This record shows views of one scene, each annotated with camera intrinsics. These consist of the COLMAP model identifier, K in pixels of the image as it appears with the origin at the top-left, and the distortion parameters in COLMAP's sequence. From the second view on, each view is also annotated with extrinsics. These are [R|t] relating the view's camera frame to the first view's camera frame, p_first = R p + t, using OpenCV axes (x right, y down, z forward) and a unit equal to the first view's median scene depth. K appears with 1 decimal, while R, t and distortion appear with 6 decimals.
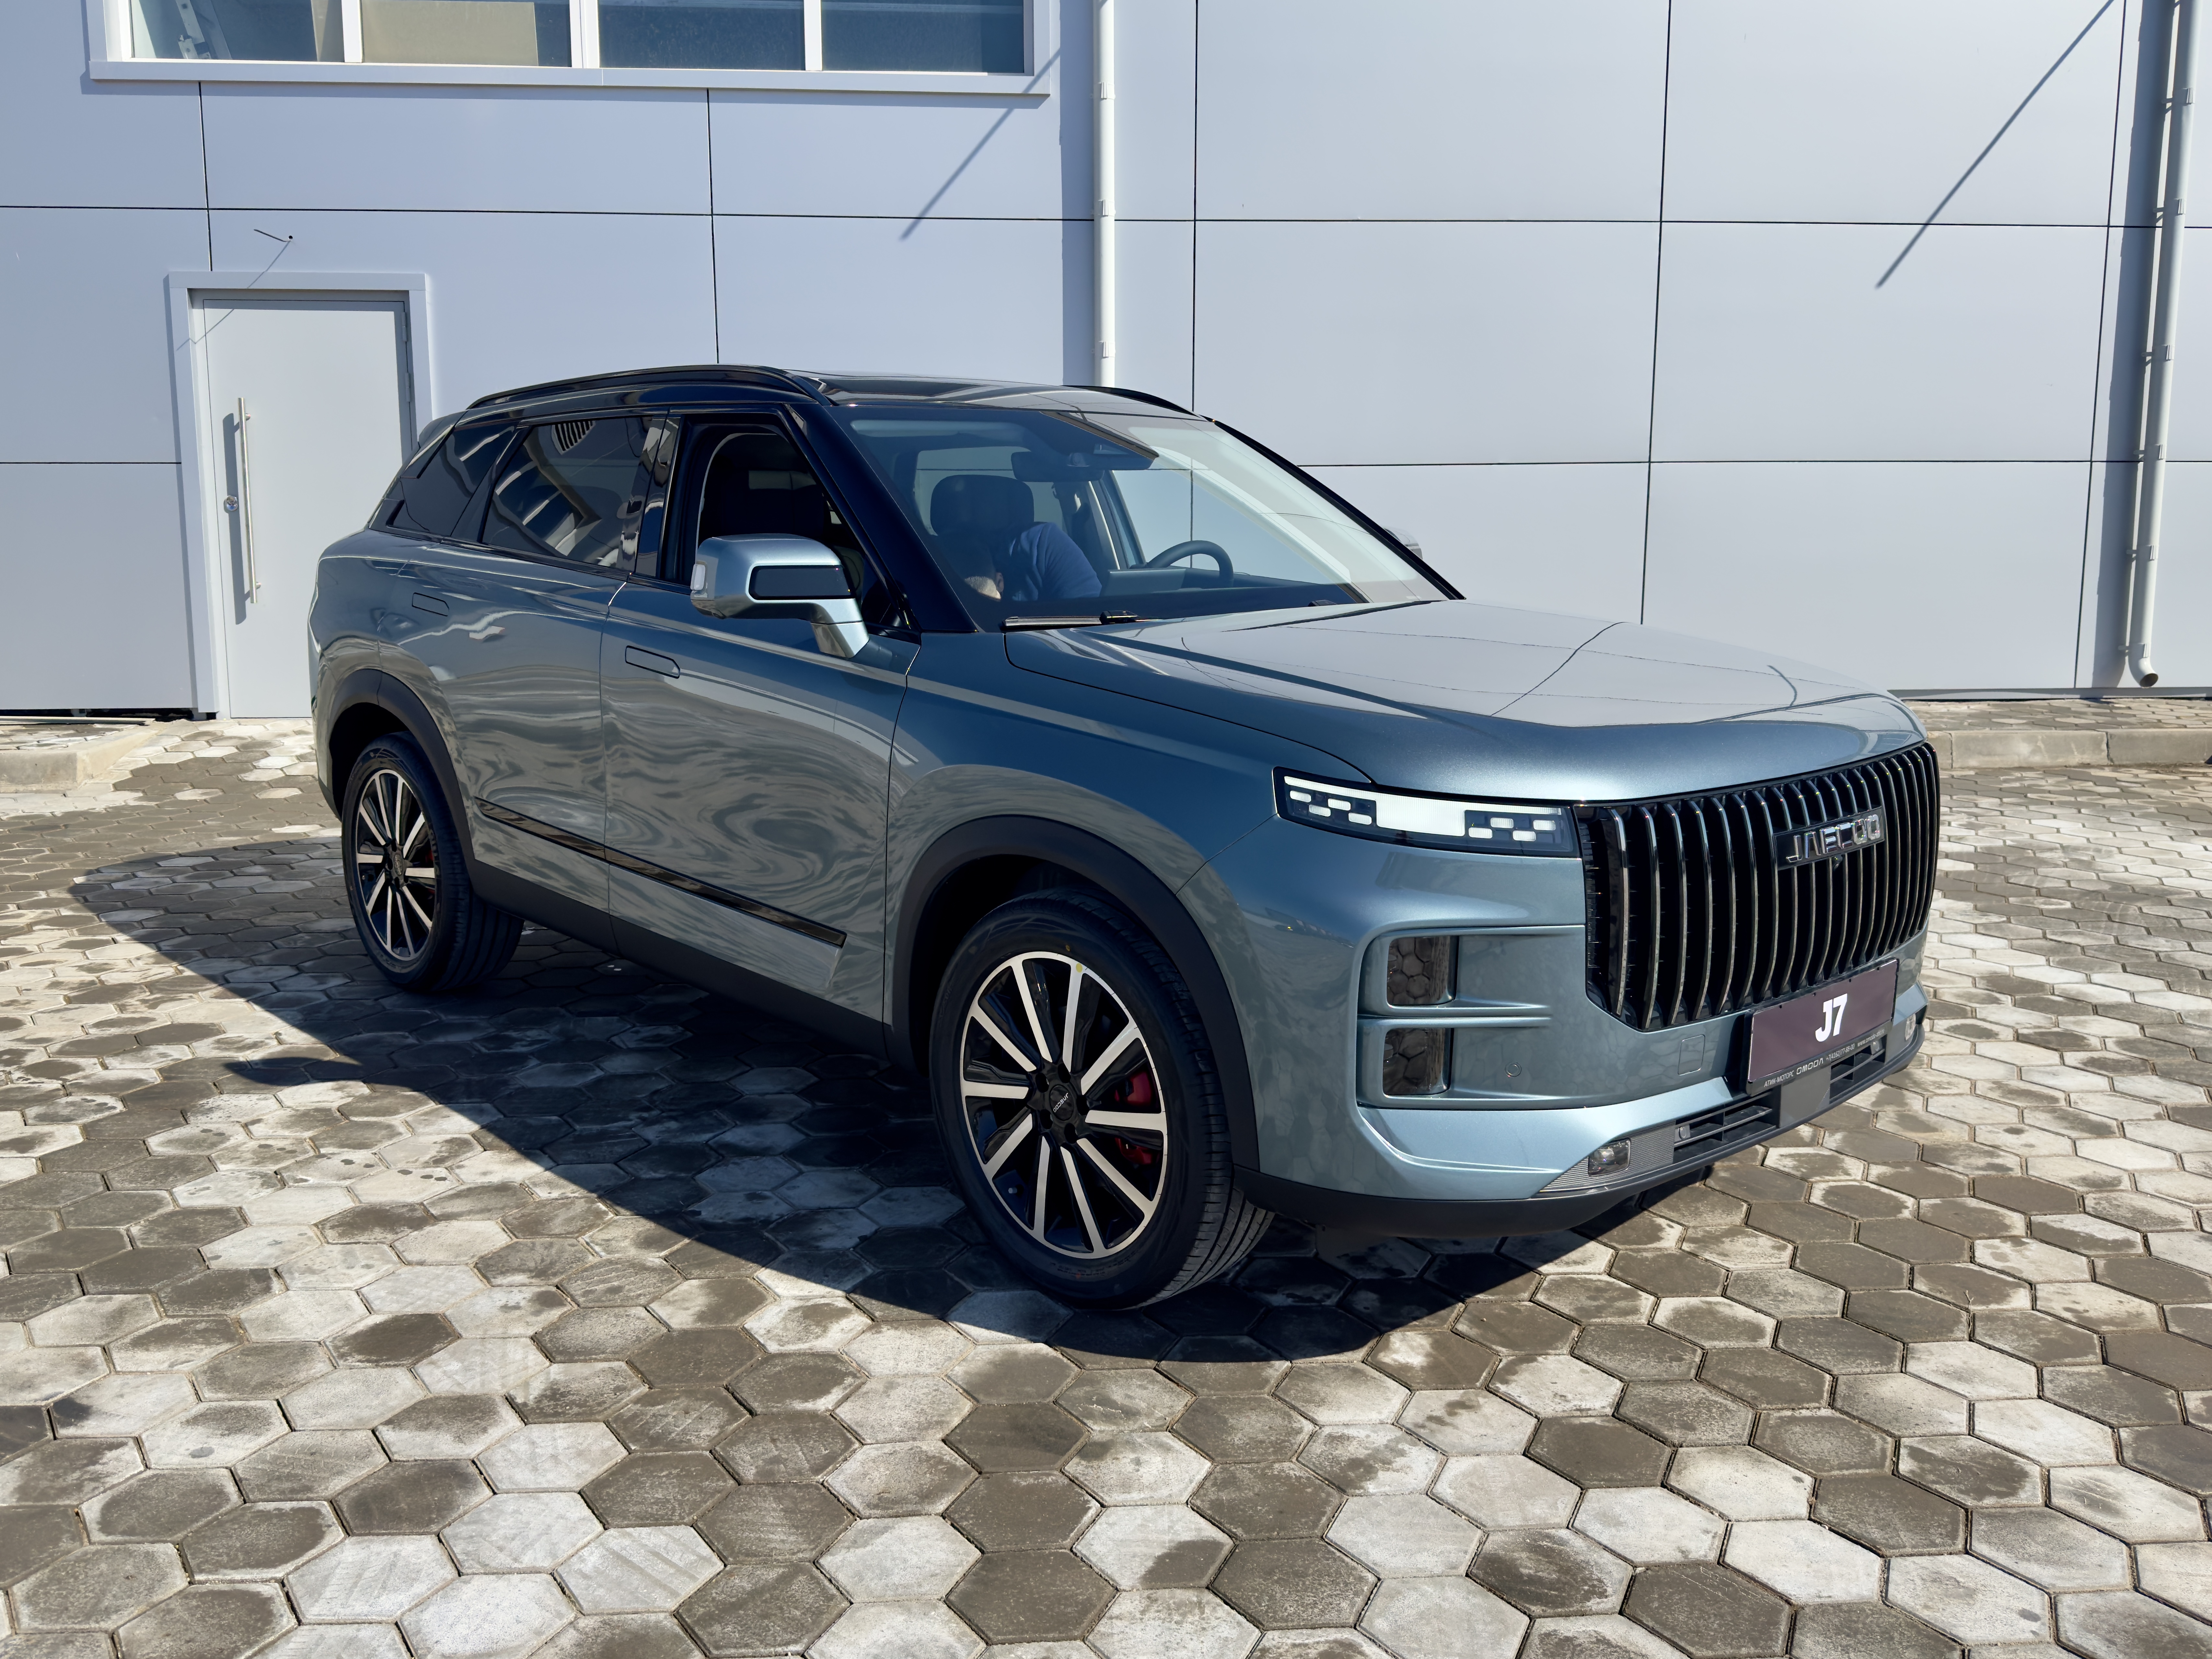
lens RADIAL K [[1667.7, 0, 1066.8], [0, 1667.7, 777.6], [0, 0, 1]] dist [0.024800, -0.031199]
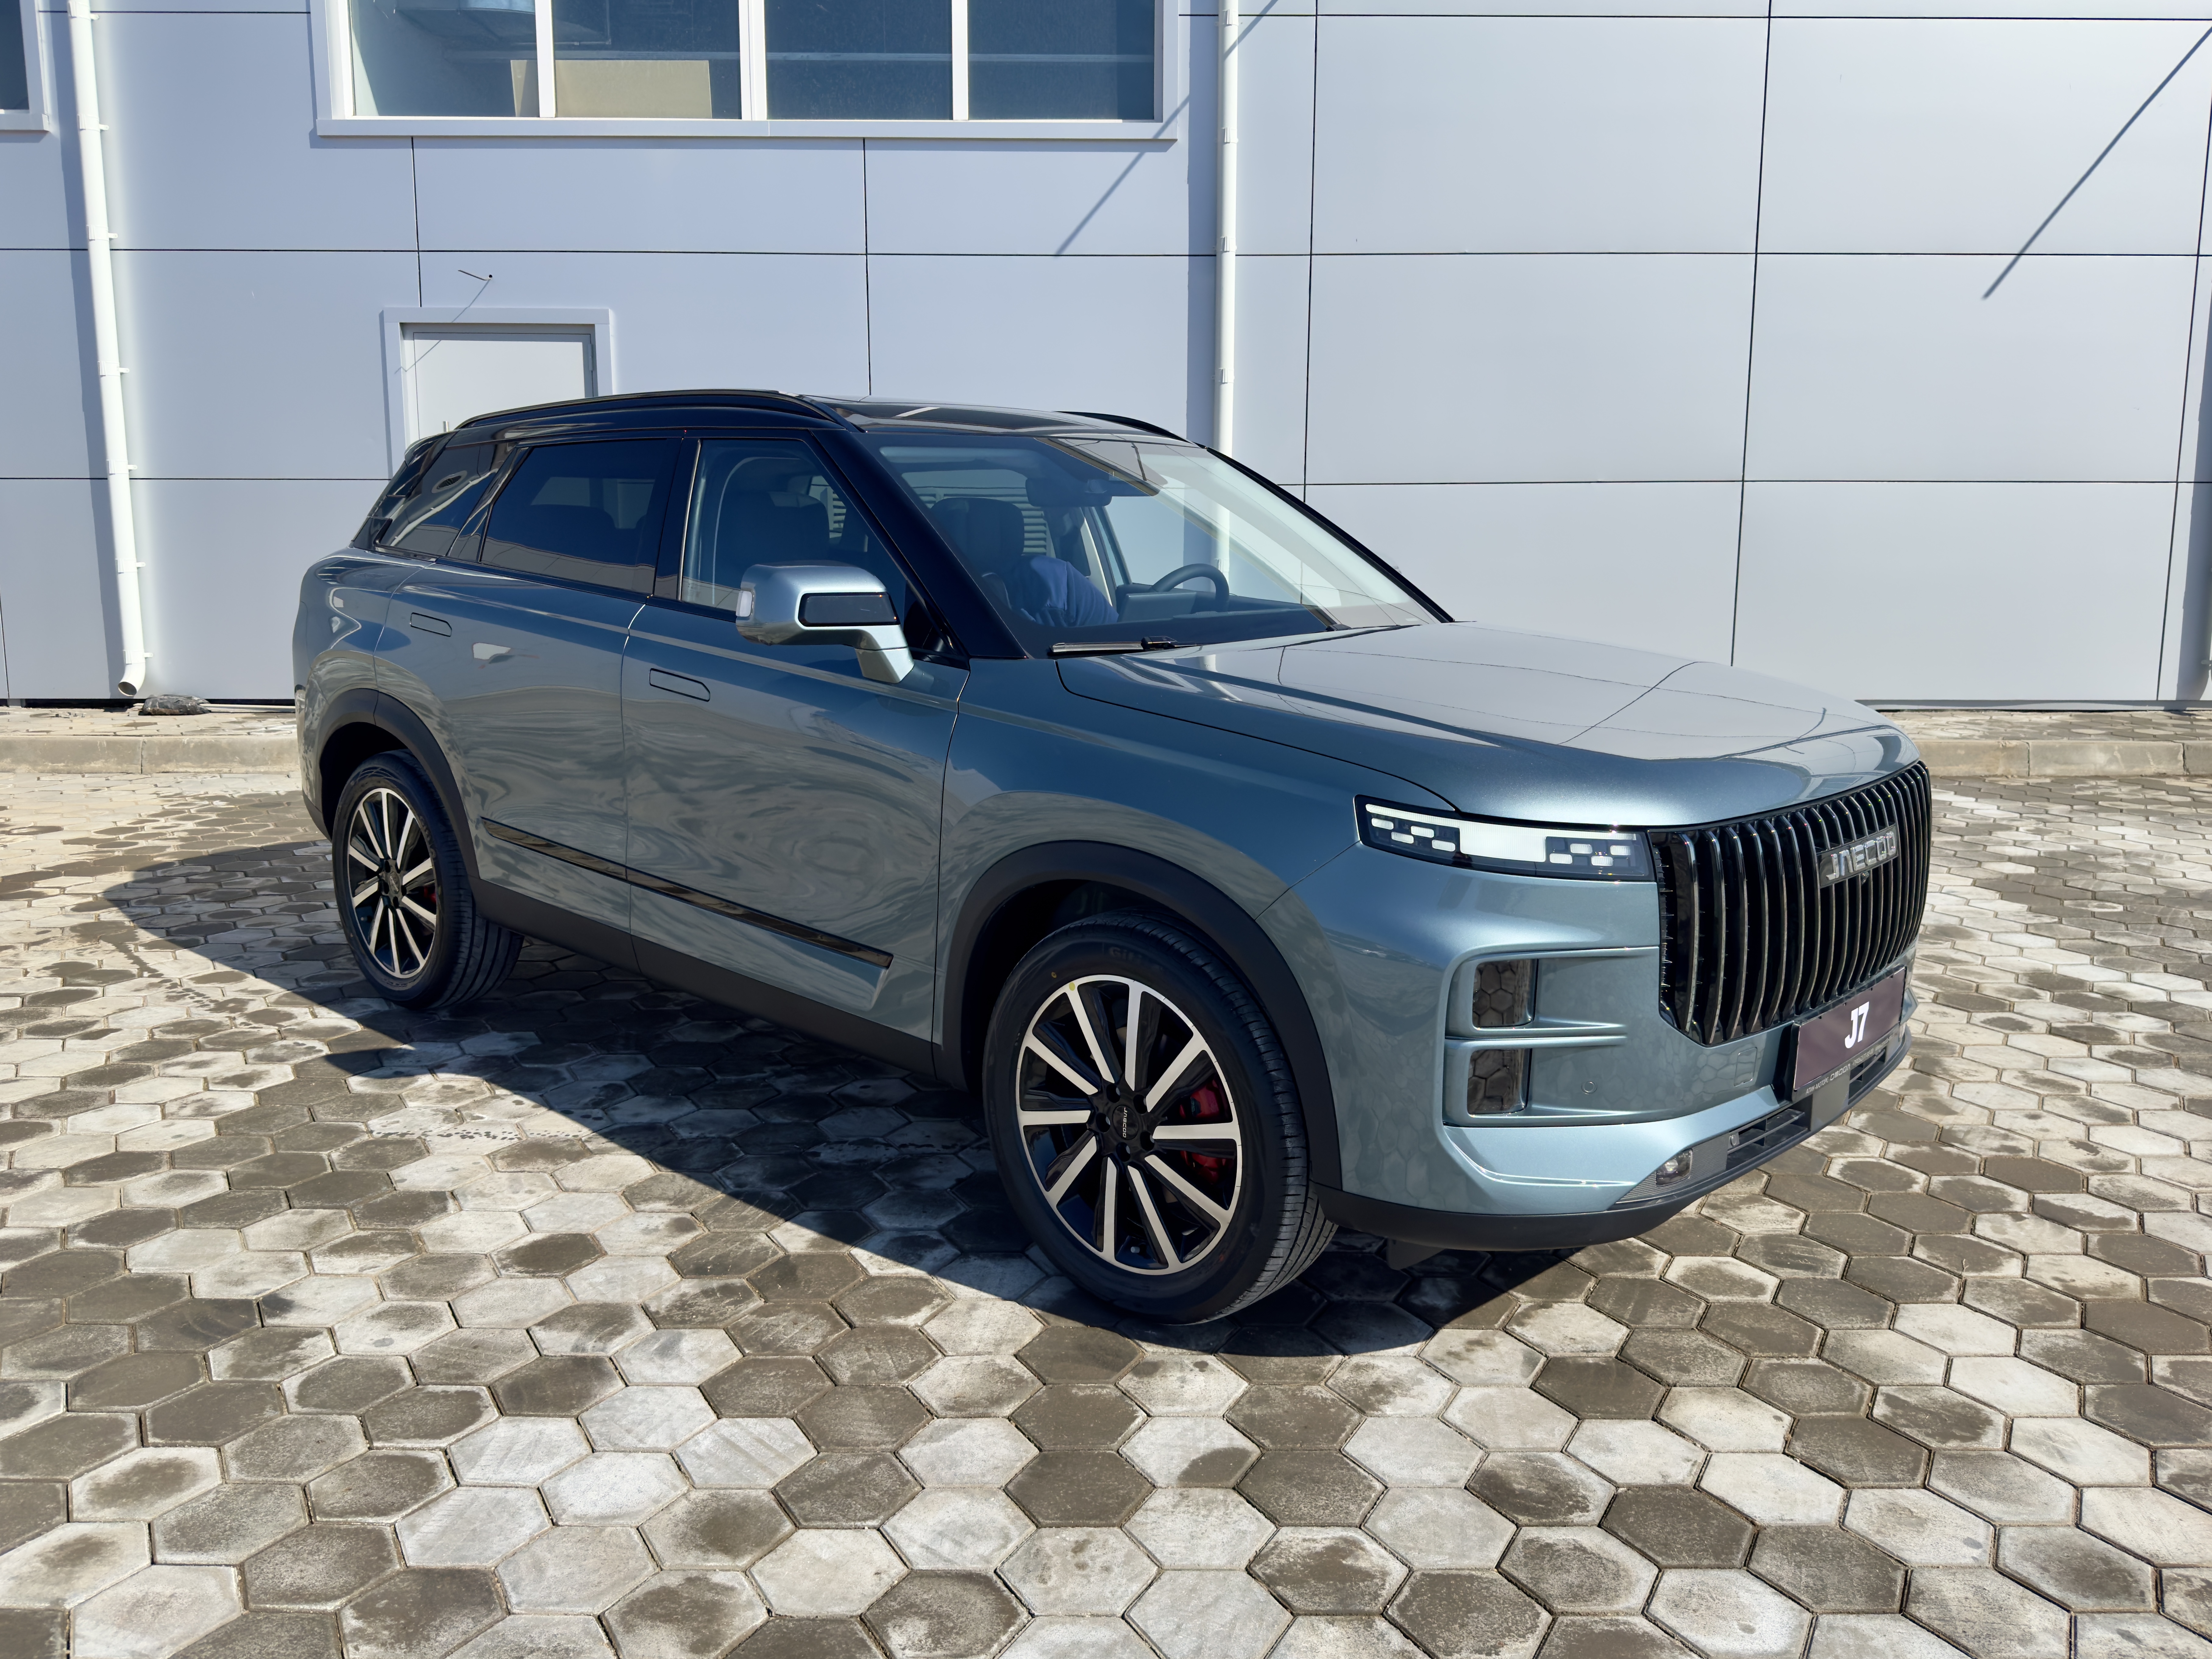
lens RADIAL K [[1571.0, 0, 1111.2], [0, 1571.0, 783.2], [0, 0, 1]] dist [0.026753, -0.035407]
pose [[0.997987, 0.014485, -0.061735, 0.041817], [-0.013989, 0.999866, 0.008447, -0.003281], [0.061849, -0.007566, 0.998057, -0.051559]]
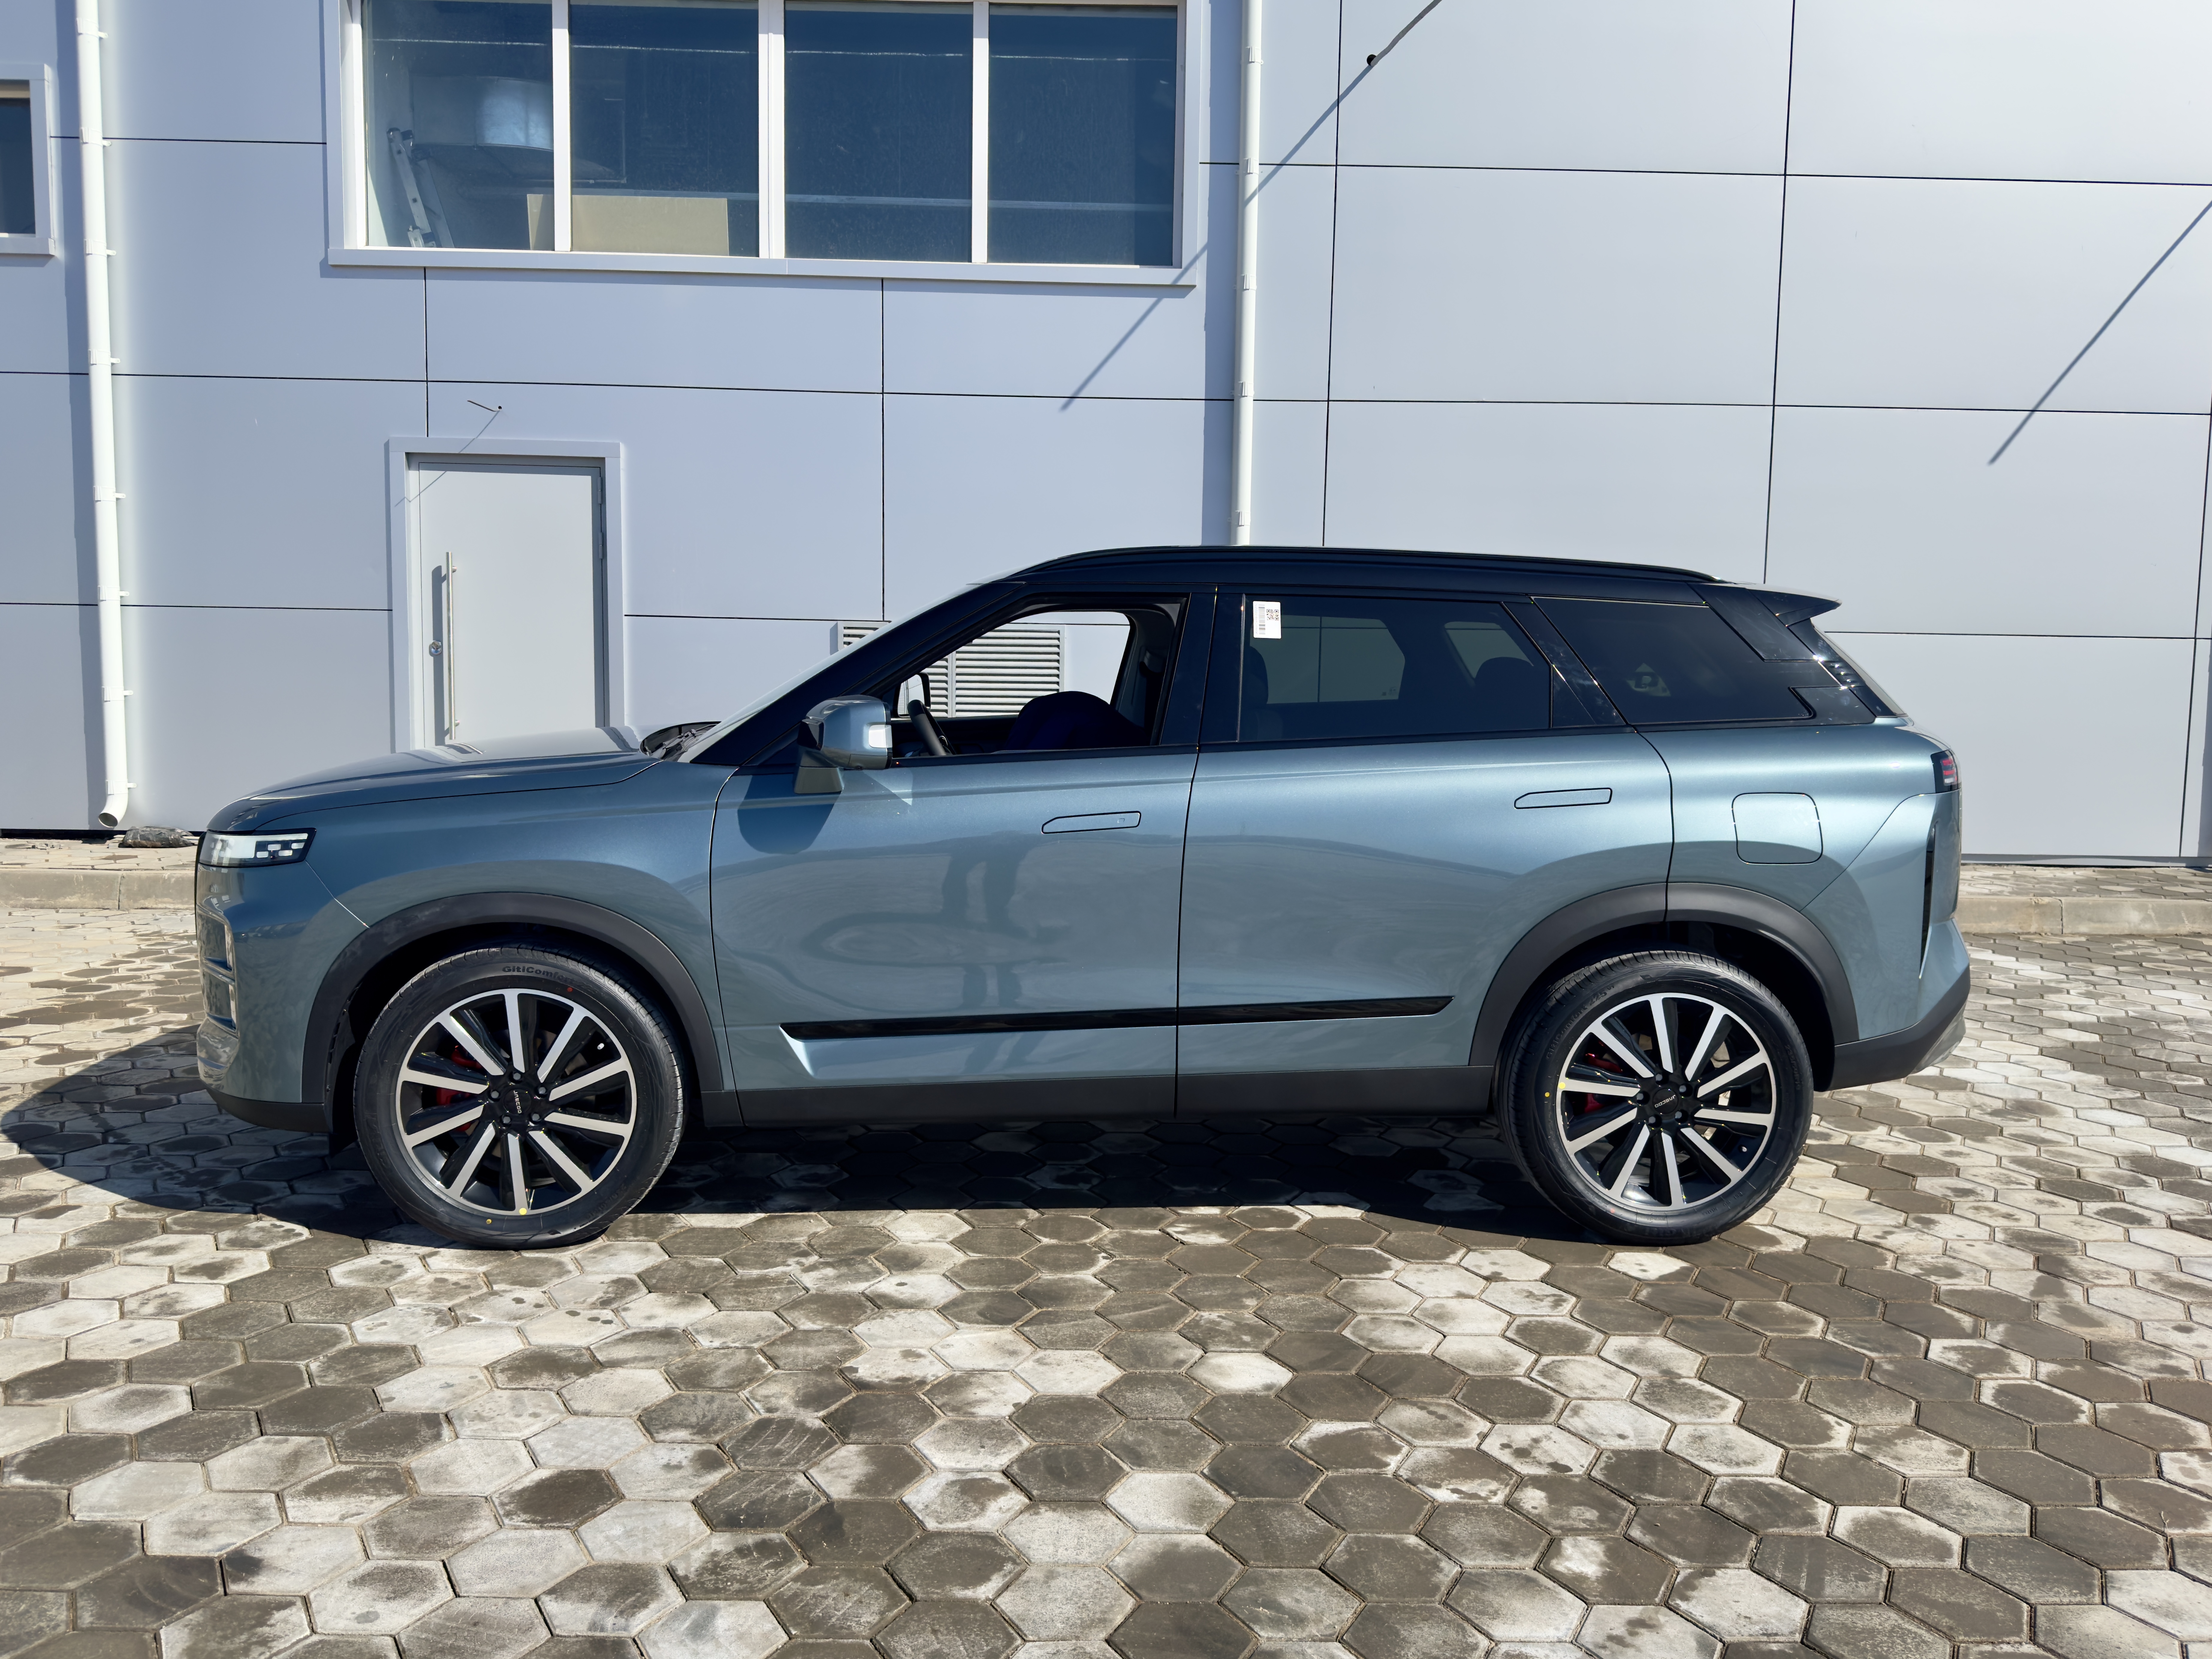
lens RADIAL K [[1542.3, 0, 1104.8], [0, 1542.3, 823.6], [0, 0, 1]] dist [0.013526, -0.015656]
pose [[0.998592, 0.023124, -0.047745, -0.034362], [-0.025484, 0.998452, -0.049435, -0.027954], [0.046528, 0.050582, 0.997636, 0.059806]]
